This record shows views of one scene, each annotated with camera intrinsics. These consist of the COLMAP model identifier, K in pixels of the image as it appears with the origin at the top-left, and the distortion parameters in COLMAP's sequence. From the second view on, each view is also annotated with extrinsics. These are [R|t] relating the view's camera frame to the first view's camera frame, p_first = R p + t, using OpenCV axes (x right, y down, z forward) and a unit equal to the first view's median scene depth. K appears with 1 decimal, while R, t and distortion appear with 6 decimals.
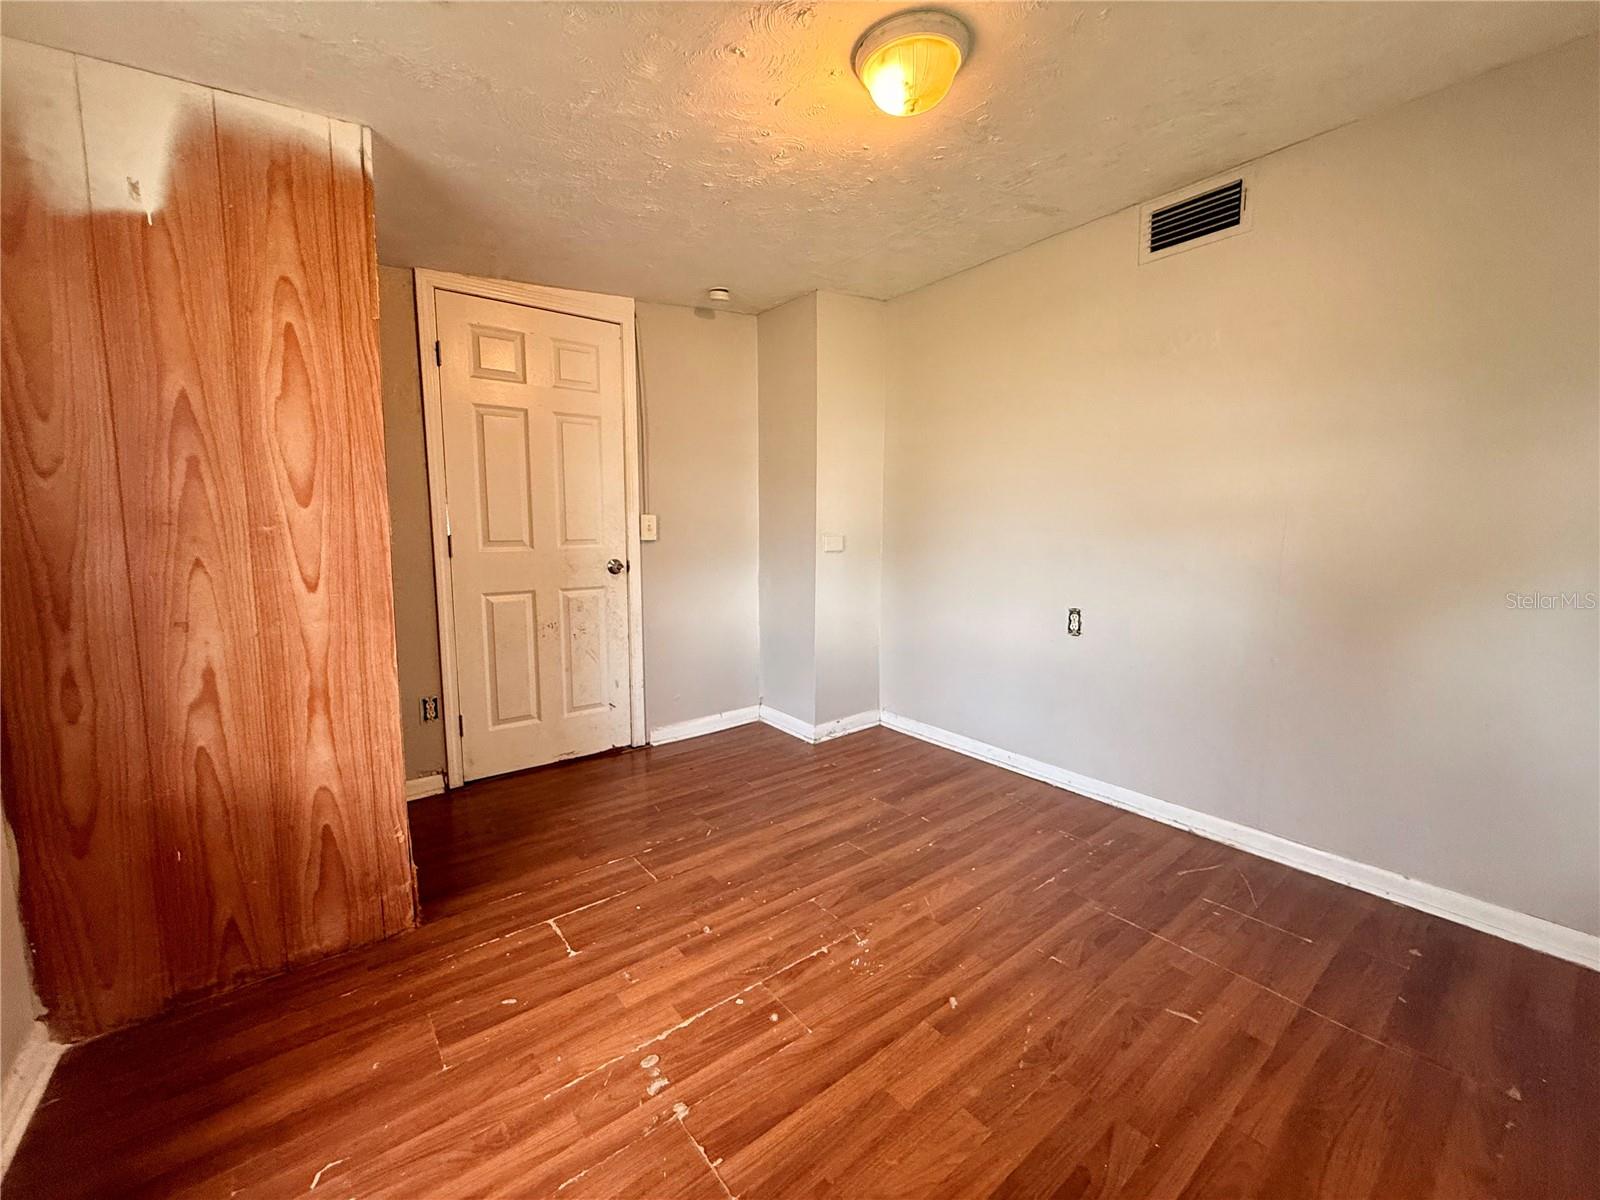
lens RADIAL K [[638.3, 0, 795.9], [0, 638.3, 594.6], [0, 0, 1]] dist [-0.001659, -0.000574]
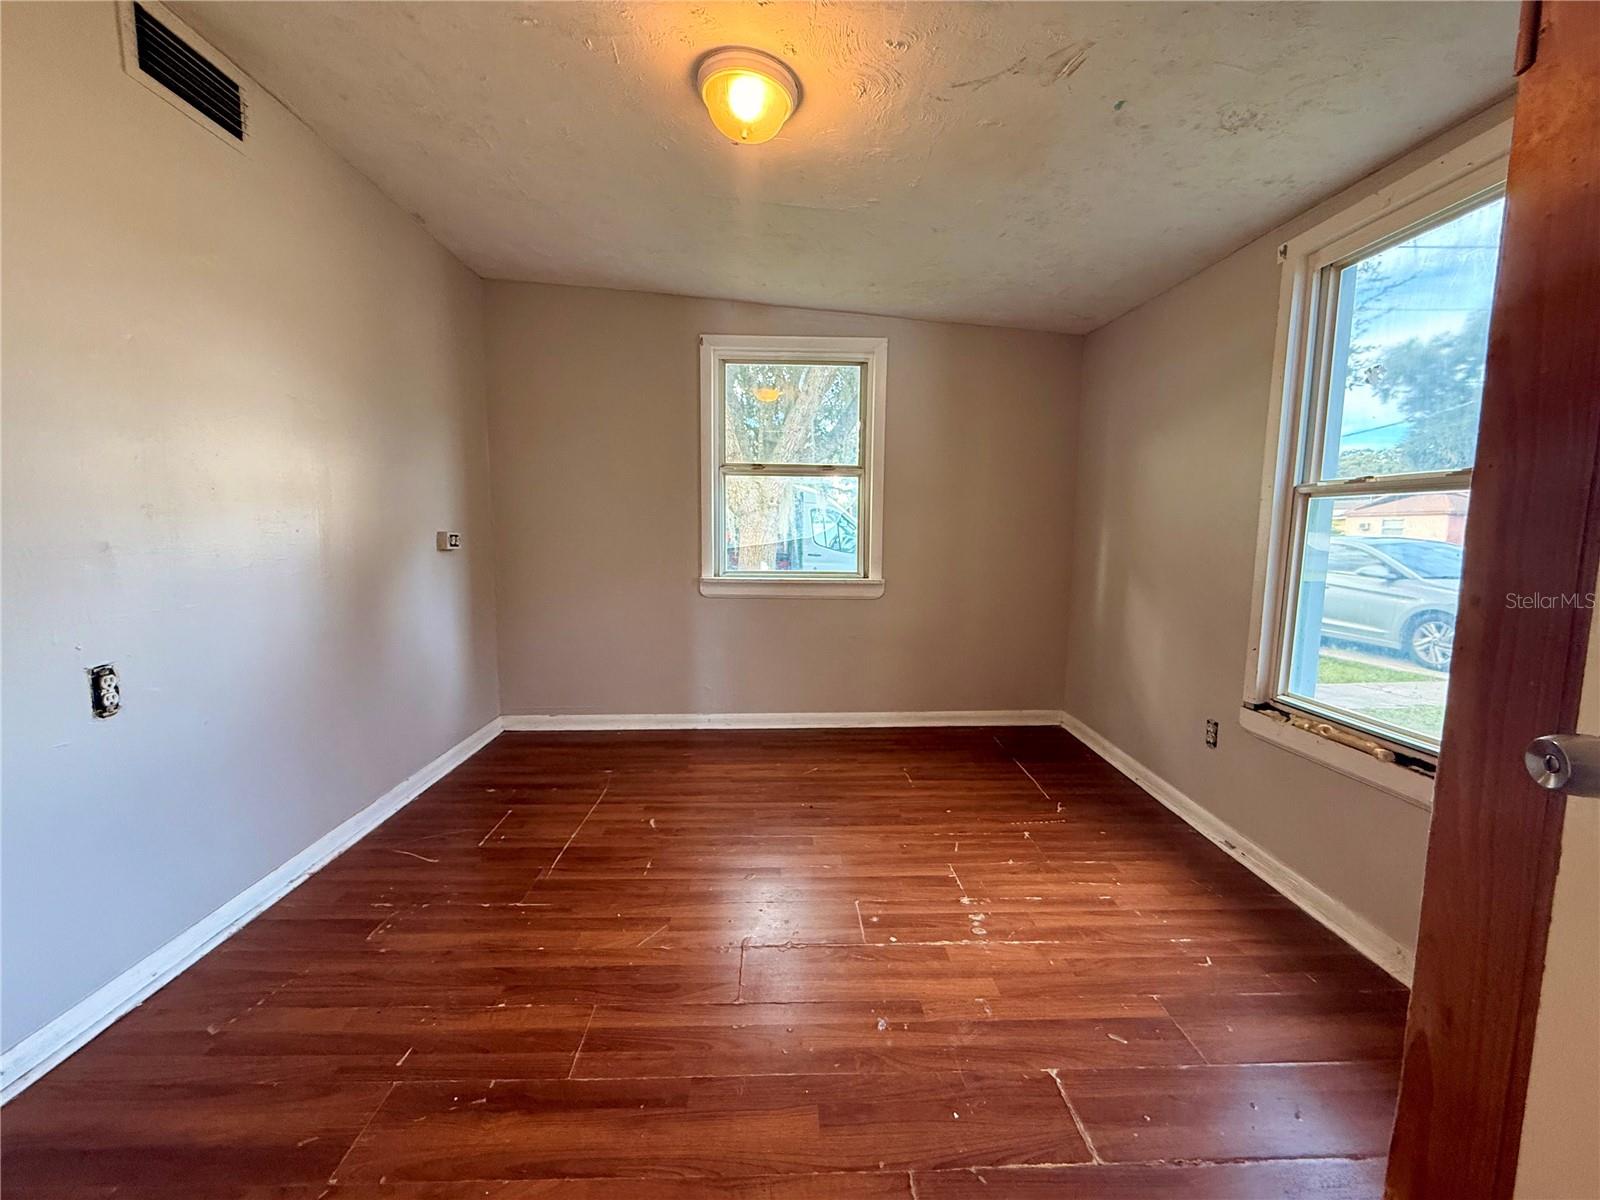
lens RADIAL K [[638.3, 0, 799.0], [0, 638.3, 598.8], [0, 0, 1]] dist [-0.001659, -0.000574]
pose [[-0.809955, -0.076964, 0.581420, -0.562083], [0.048548, 0.979152, 0.197243, -0.186189], [-0.584479, 0.187985, -0.789333, 1.868407]]
